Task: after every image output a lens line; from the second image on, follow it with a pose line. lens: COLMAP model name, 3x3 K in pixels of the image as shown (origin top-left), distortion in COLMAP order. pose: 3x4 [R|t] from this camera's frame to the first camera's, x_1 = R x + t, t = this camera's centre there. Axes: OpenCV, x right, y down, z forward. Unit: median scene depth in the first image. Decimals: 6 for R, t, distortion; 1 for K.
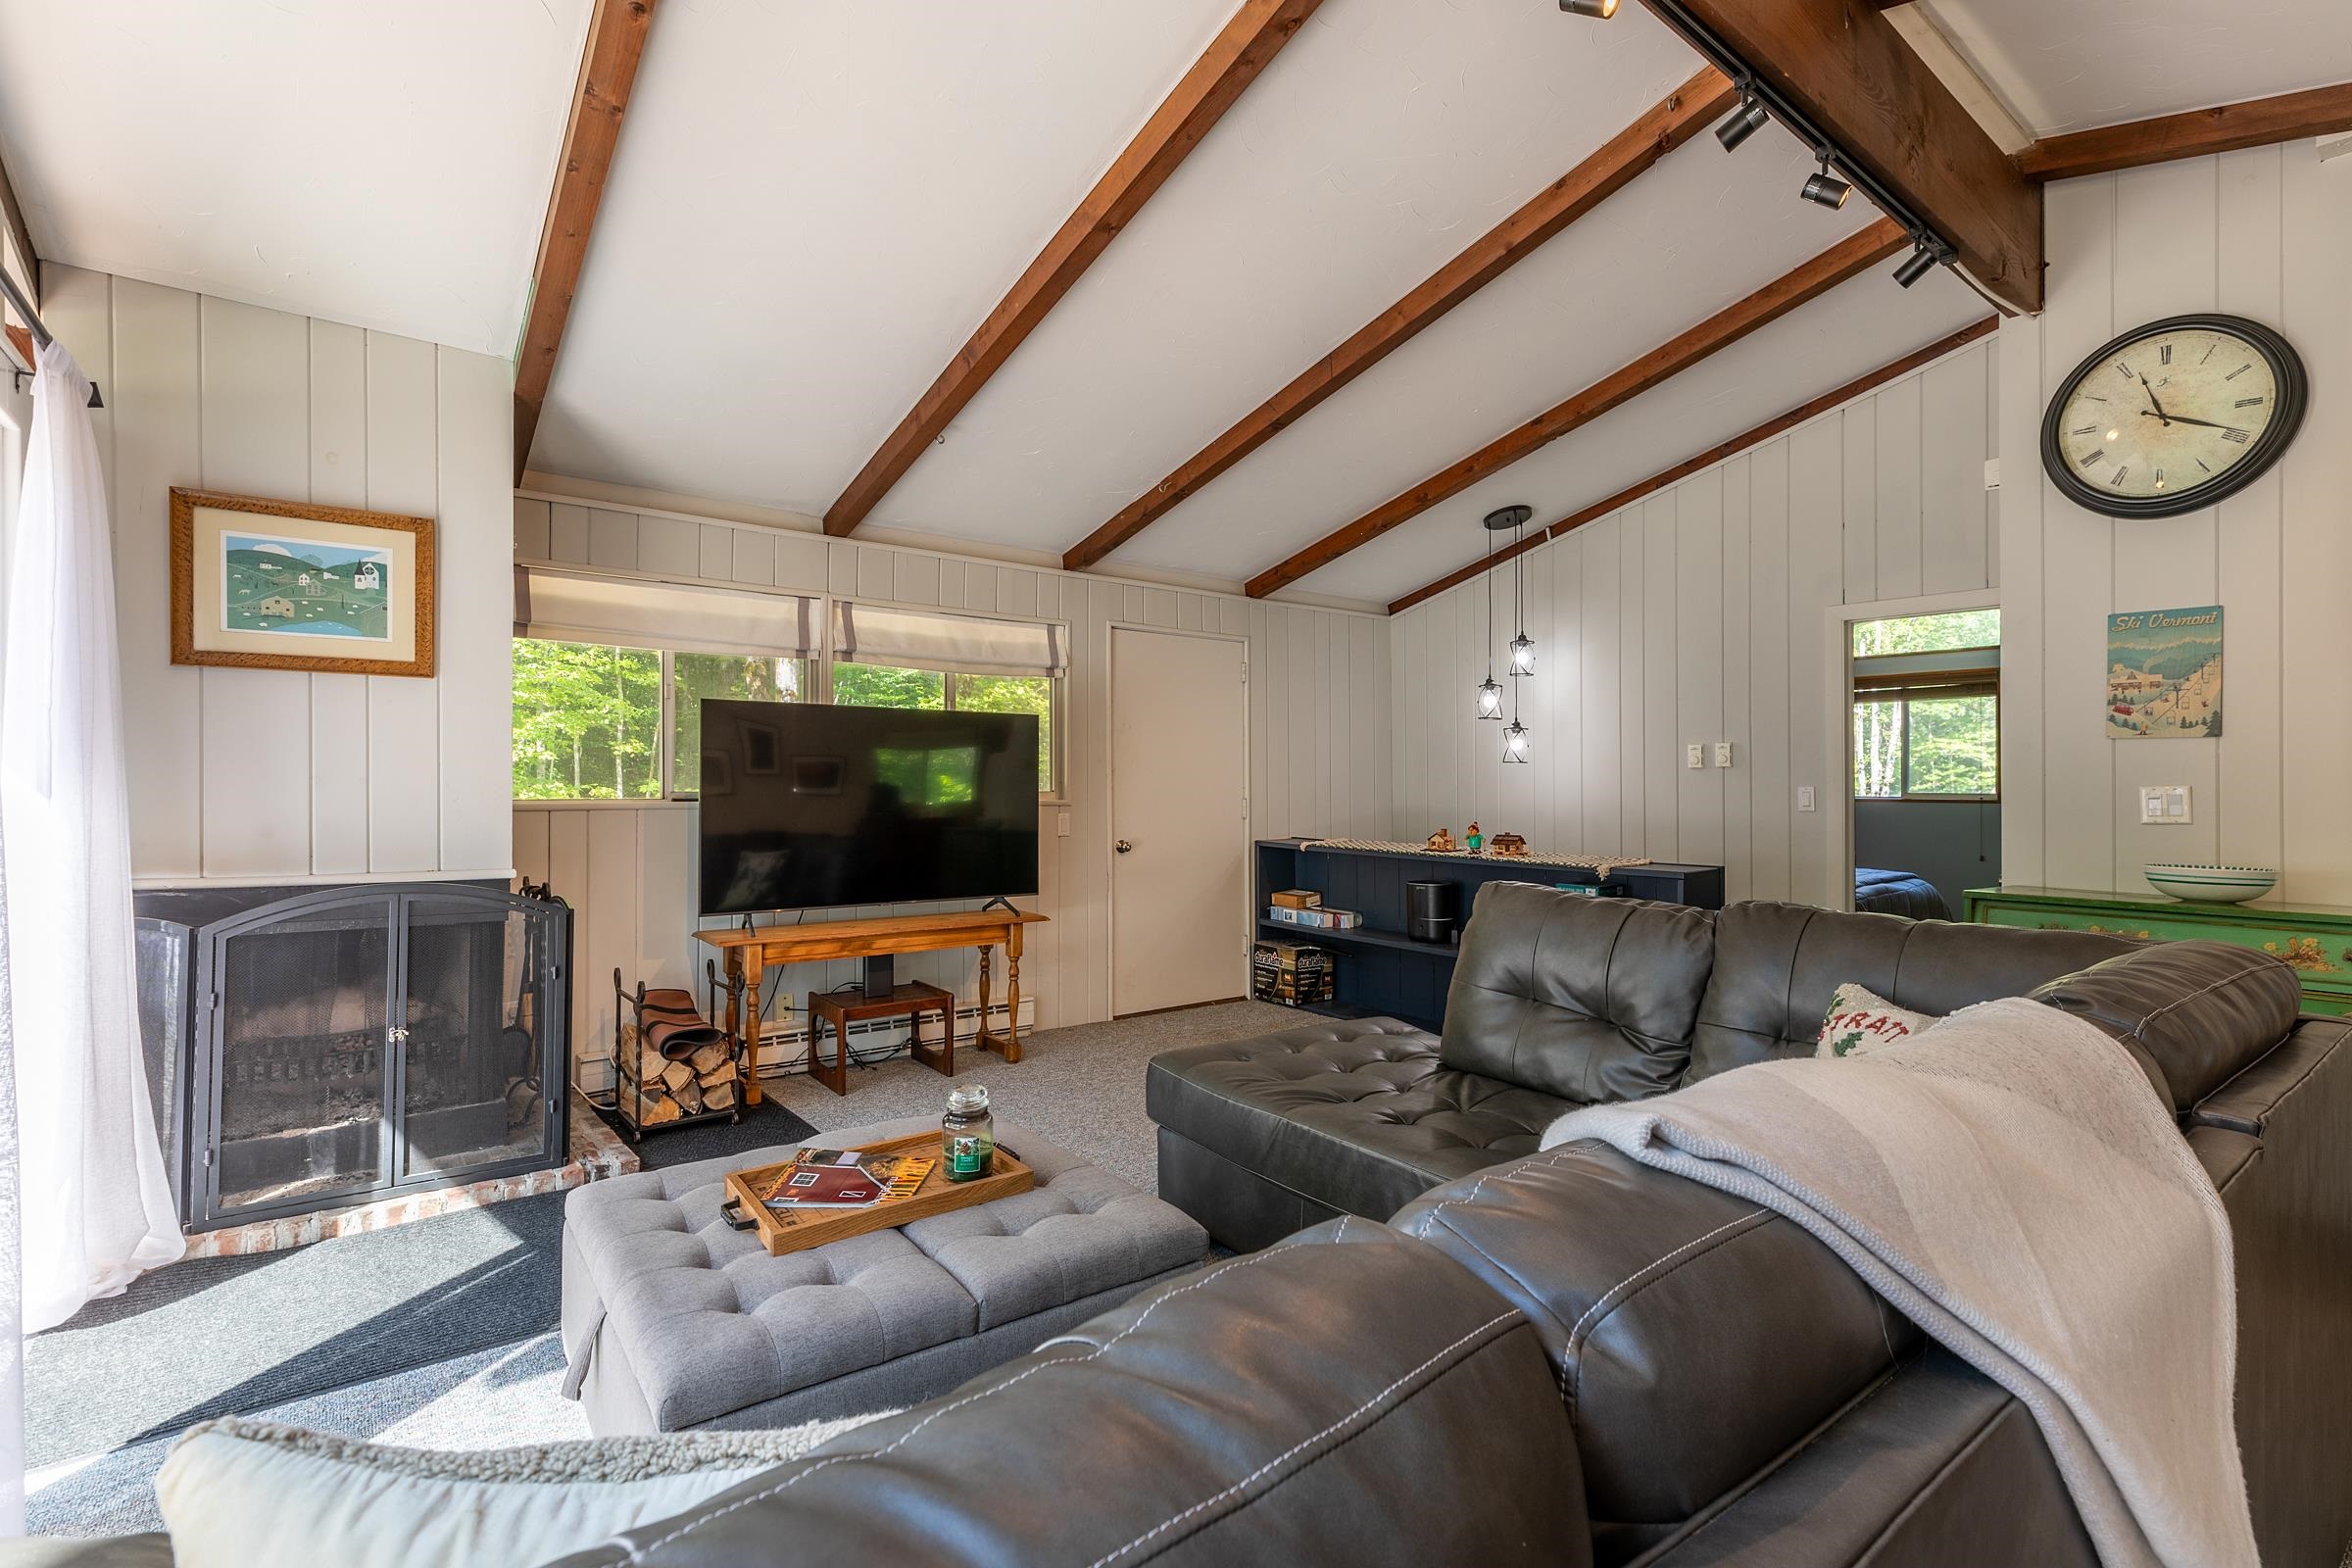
lens RADIAL K [[1050.5, 0, 1181.1], [0, 1050.5, 788.7], [0, 0, 1]] dist [0.000132, 0.000445]
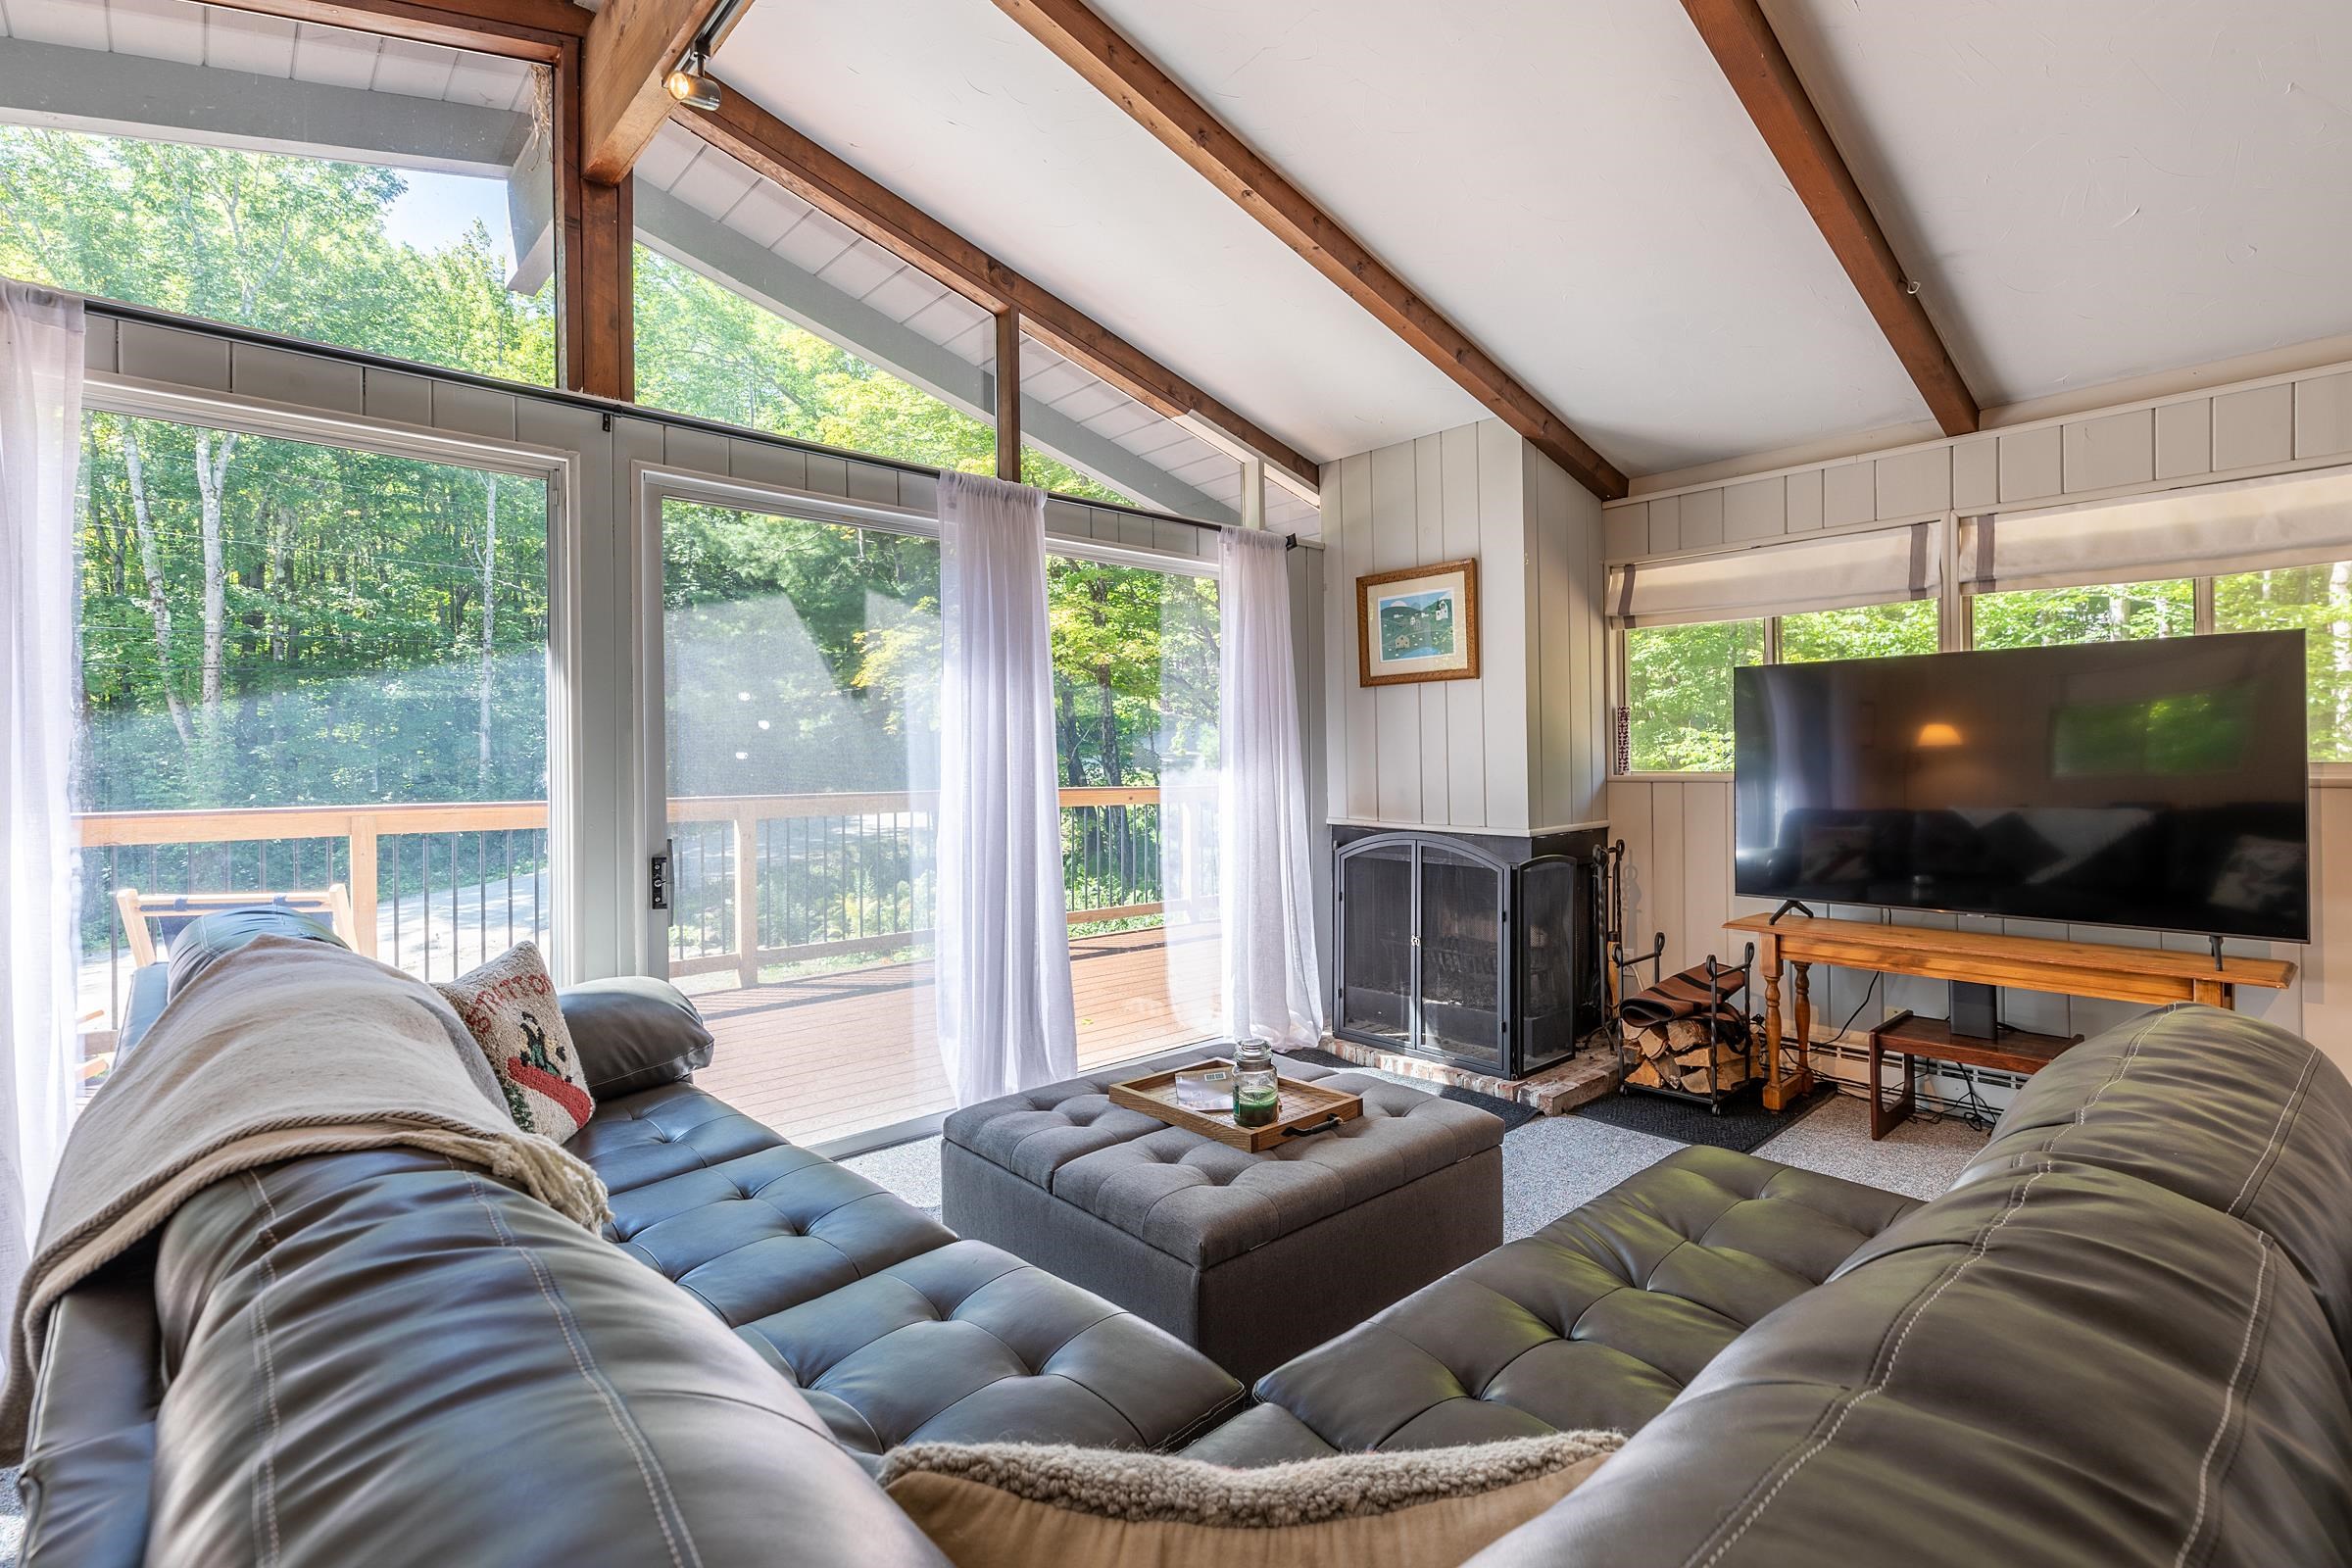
lens RADIAL K [[1062.8, 0, 1180.7], [0, 1062.8, 777.0], [0, 0, 1]] dist [0.001113, 0.001369]
pose [[0.108404, 0.004241, -0.994098, 0.562783], [0.003776, 0.999982, 0.004678, 0.008958], [0.994100, -0.004261, 0.108386, 0.493584]]
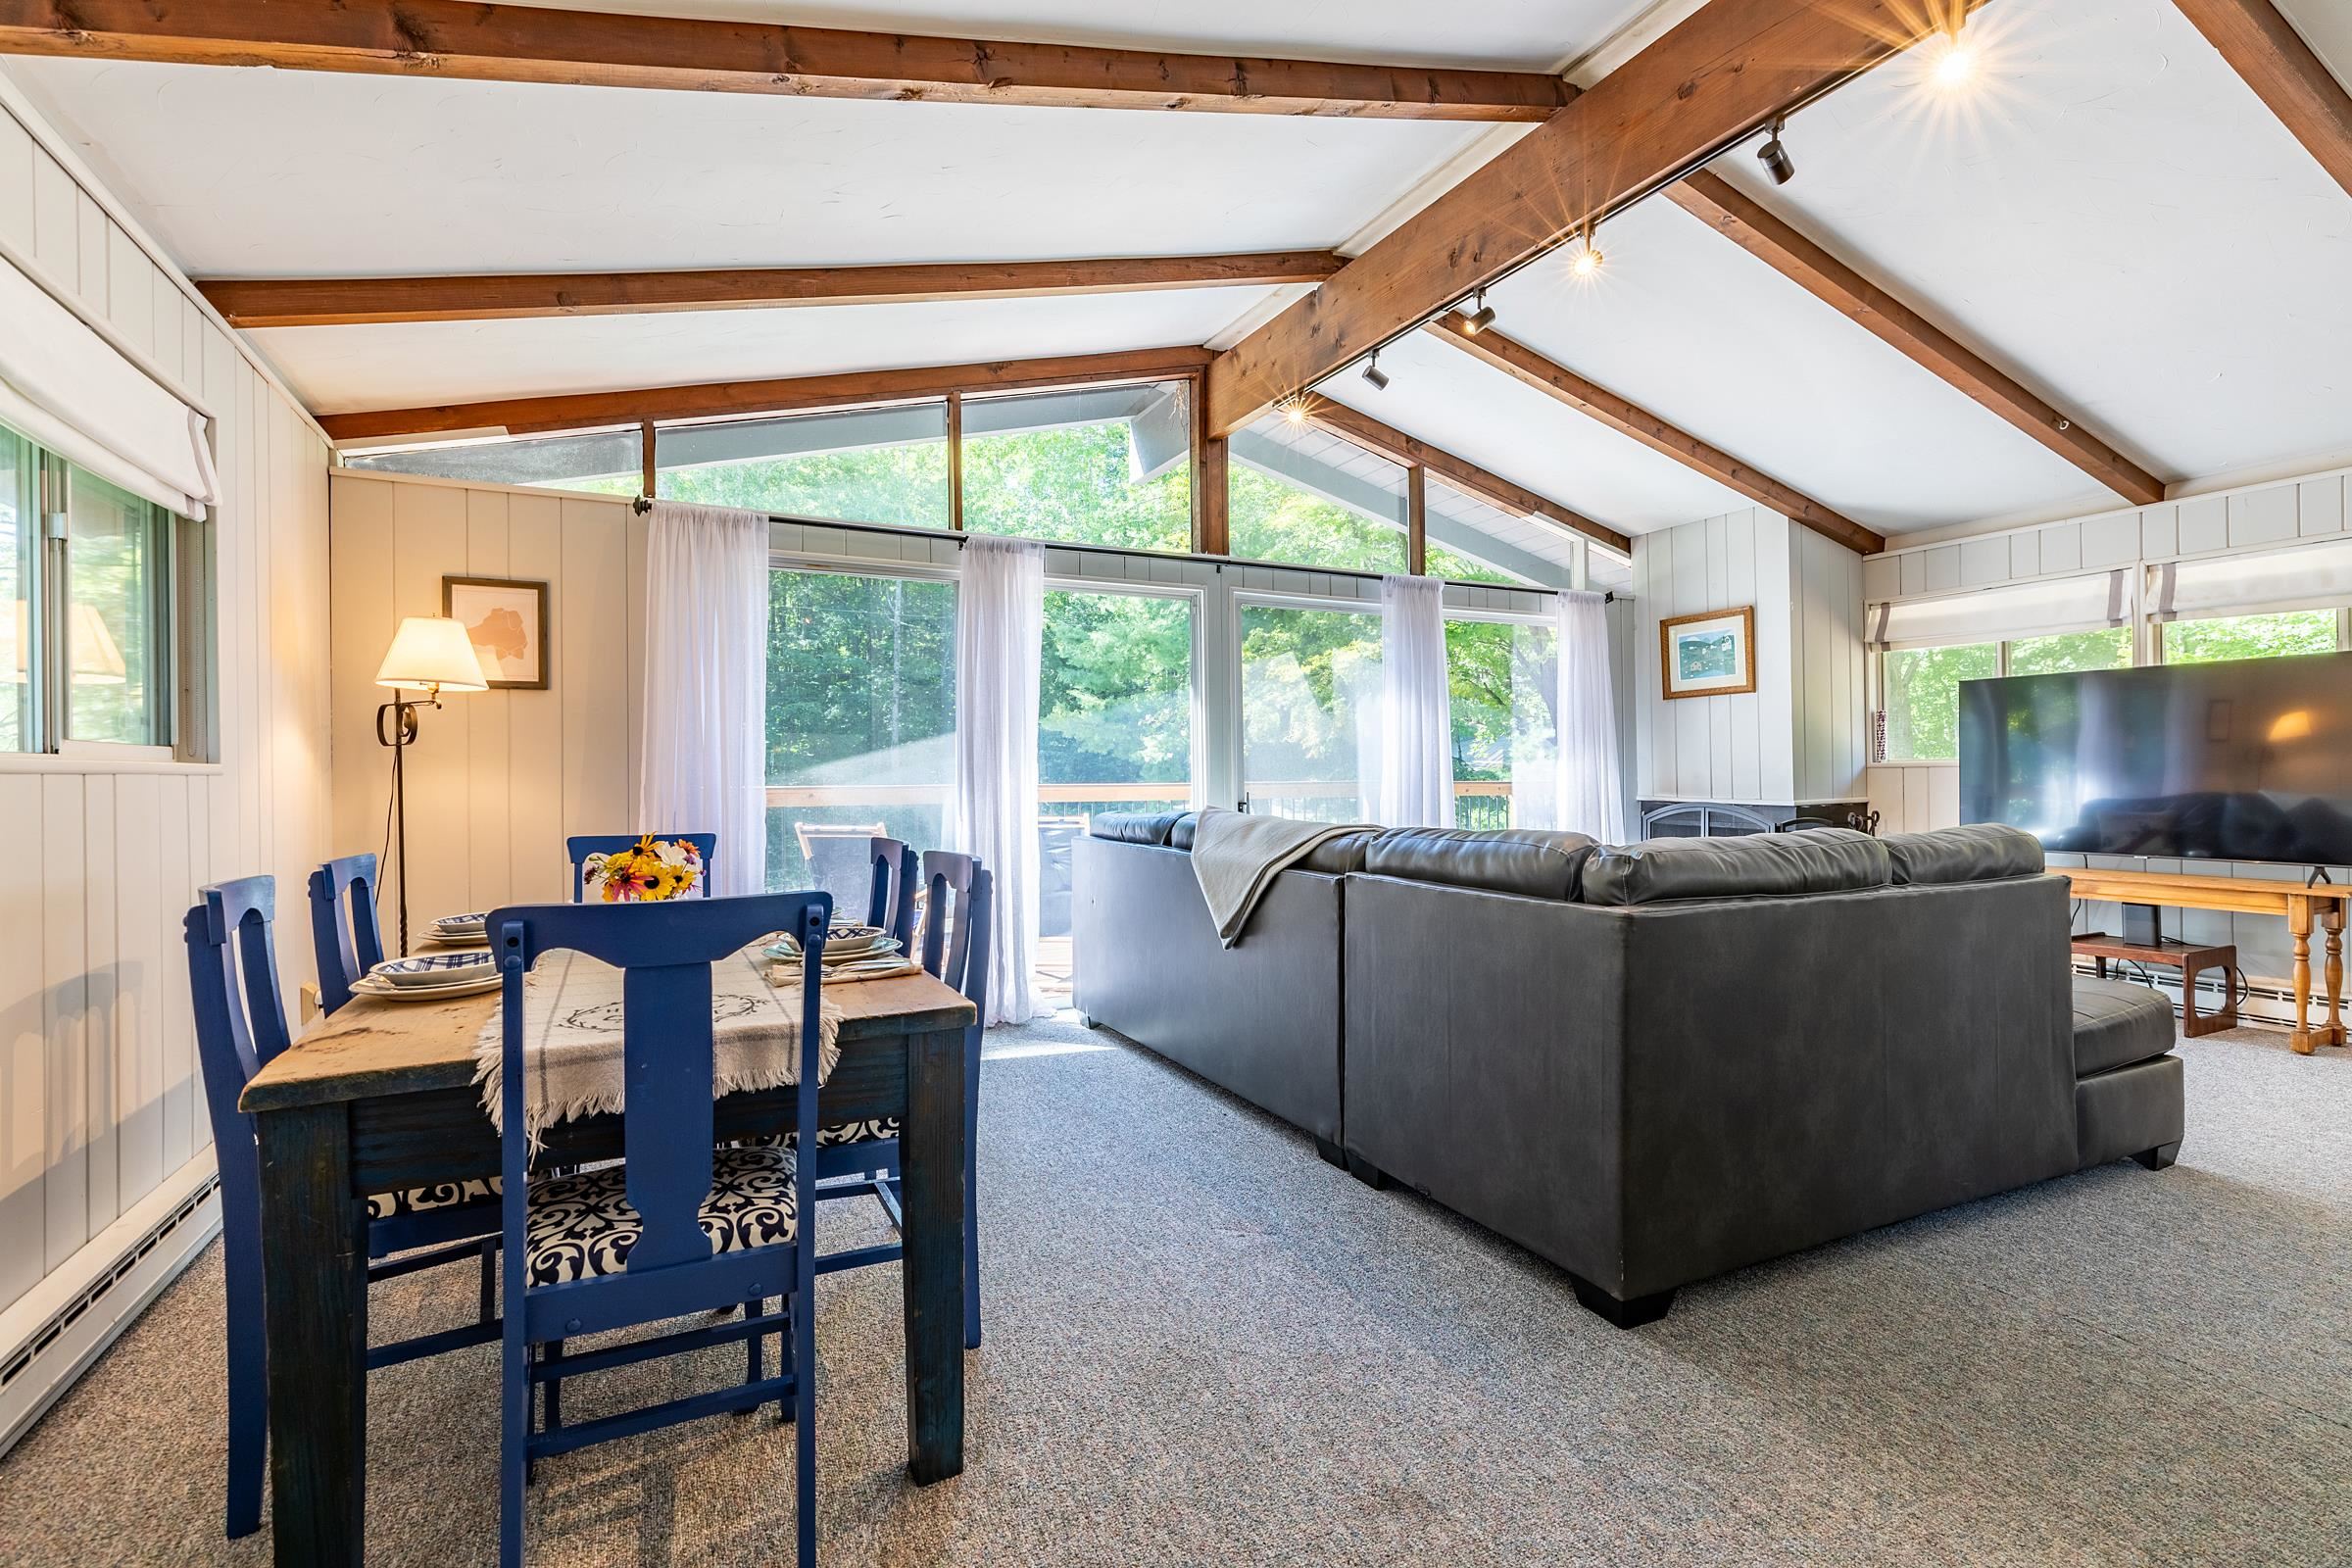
lens RADIAL K [[1060.1, 0, 1164.8], [0, 1060.1, 782.7], [0, 0, 1]] dist [-0.000018, 0.001052]
pose [[-0.175650, -0.003269, -0.984447, 1.268445], [0.000184, 0.999994, -0.003353, 0.056337], [0.984453, -0.000770, -0.175649, 0.324144]]
